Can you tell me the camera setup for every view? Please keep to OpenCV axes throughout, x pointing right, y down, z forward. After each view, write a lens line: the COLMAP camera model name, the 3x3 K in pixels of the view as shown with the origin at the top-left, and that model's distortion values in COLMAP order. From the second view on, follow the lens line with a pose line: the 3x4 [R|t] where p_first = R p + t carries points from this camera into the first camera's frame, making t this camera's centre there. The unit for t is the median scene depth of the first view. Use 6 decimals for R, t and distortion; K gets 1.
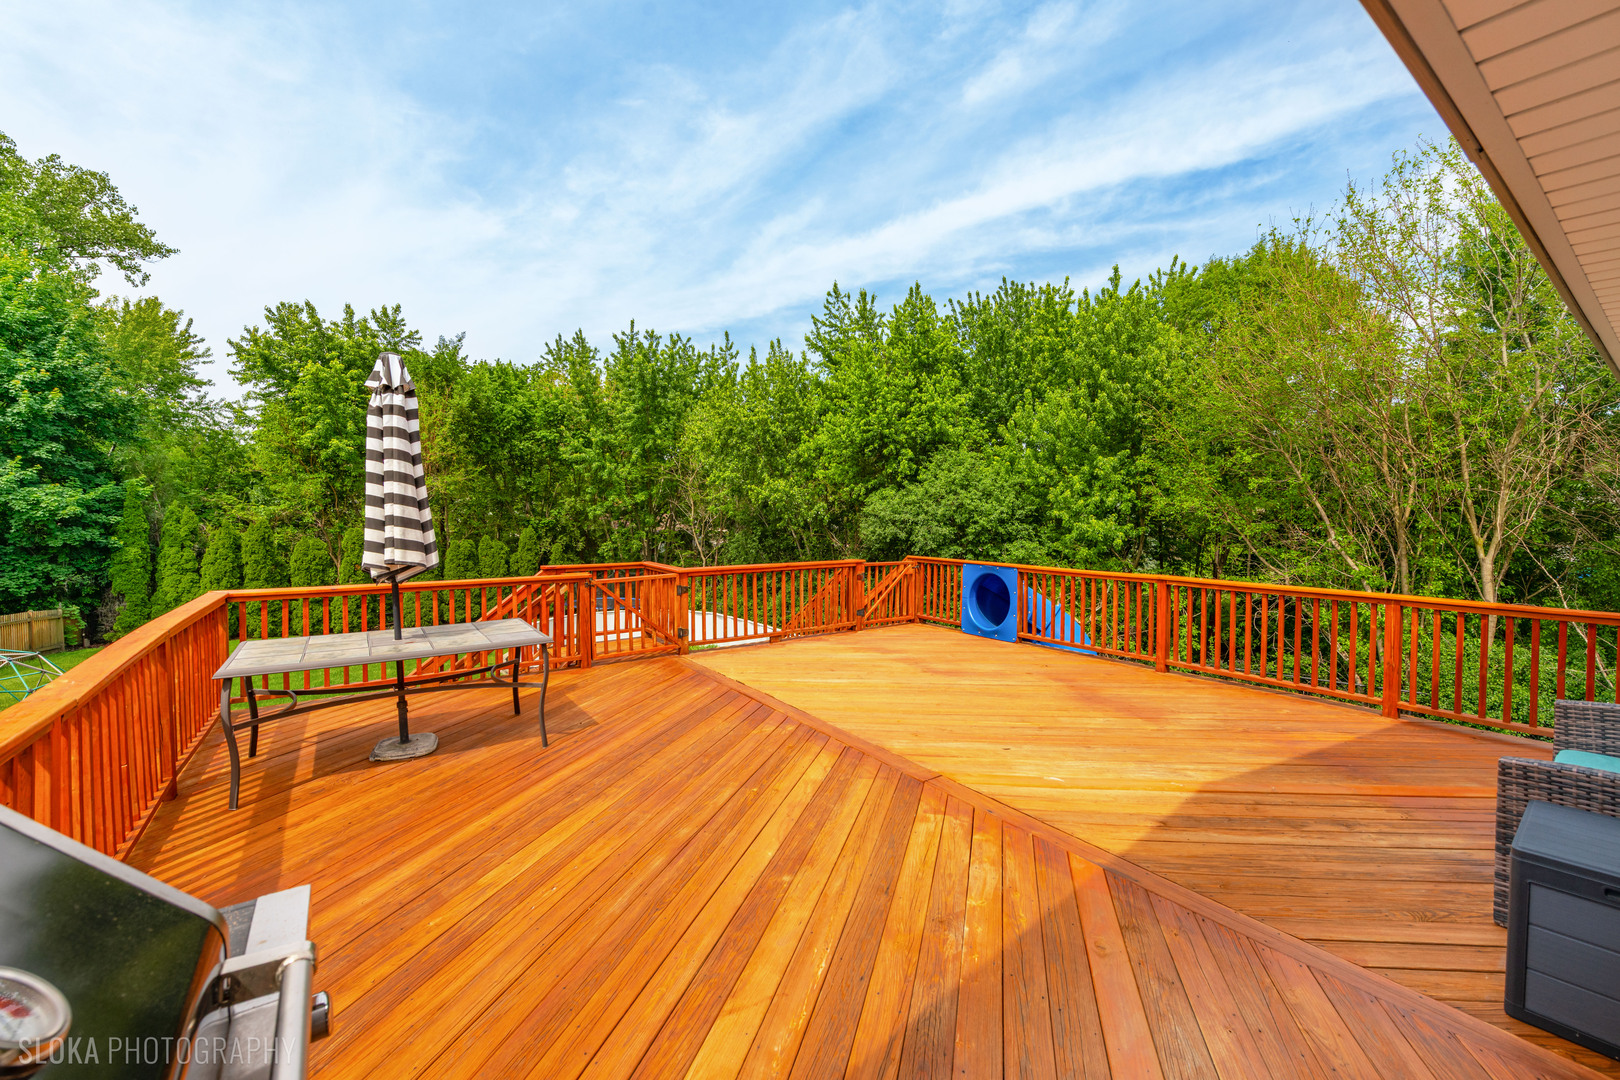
lens RADIAL K [[659.7, 0, 808.9], [0, 659.7, 538.6], [0, 0, 1]] dist [-0.004809, -0.002394]
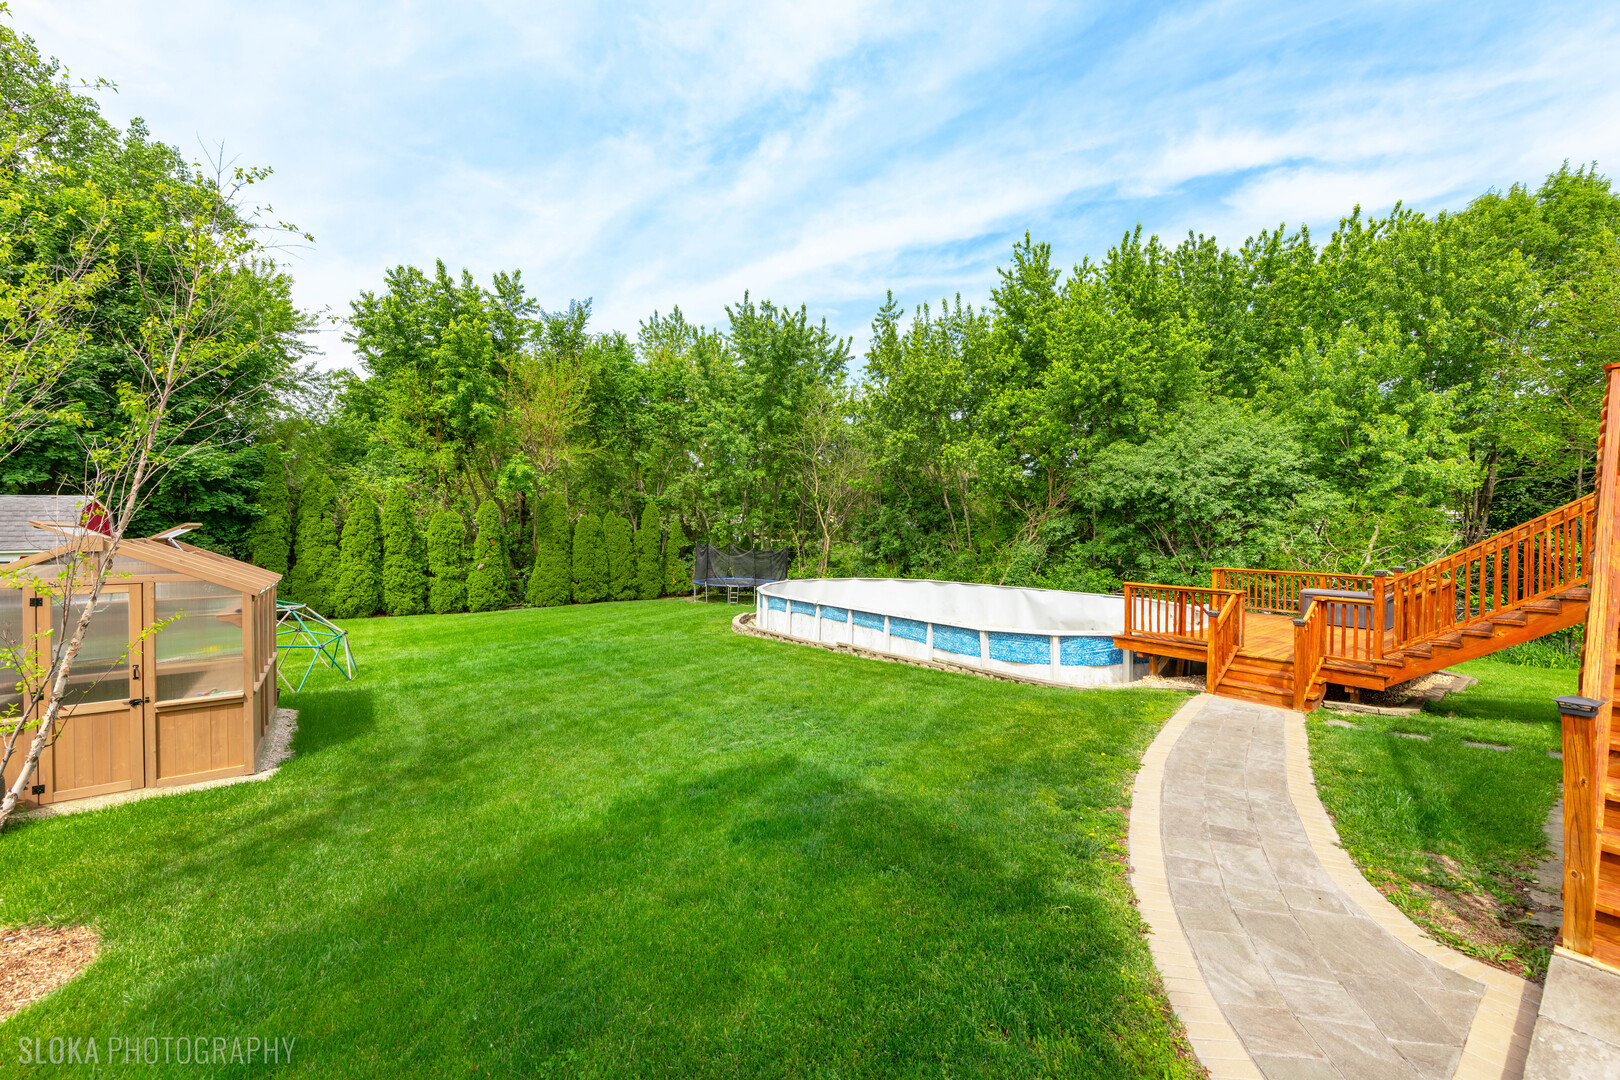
lens RADIAL K [[638.7, 0, 786.7], [0, 638.7, 527.2], [0, 0, 1]] dist [-0.003021, -0.002764]
pose [[0.999868, -0.006680, 0.014781, -0.315291], [0.007026, 0.999700, -0.023484, 0.052471], [-0.014620, 0.023585, 0.999615, 0.096960]]
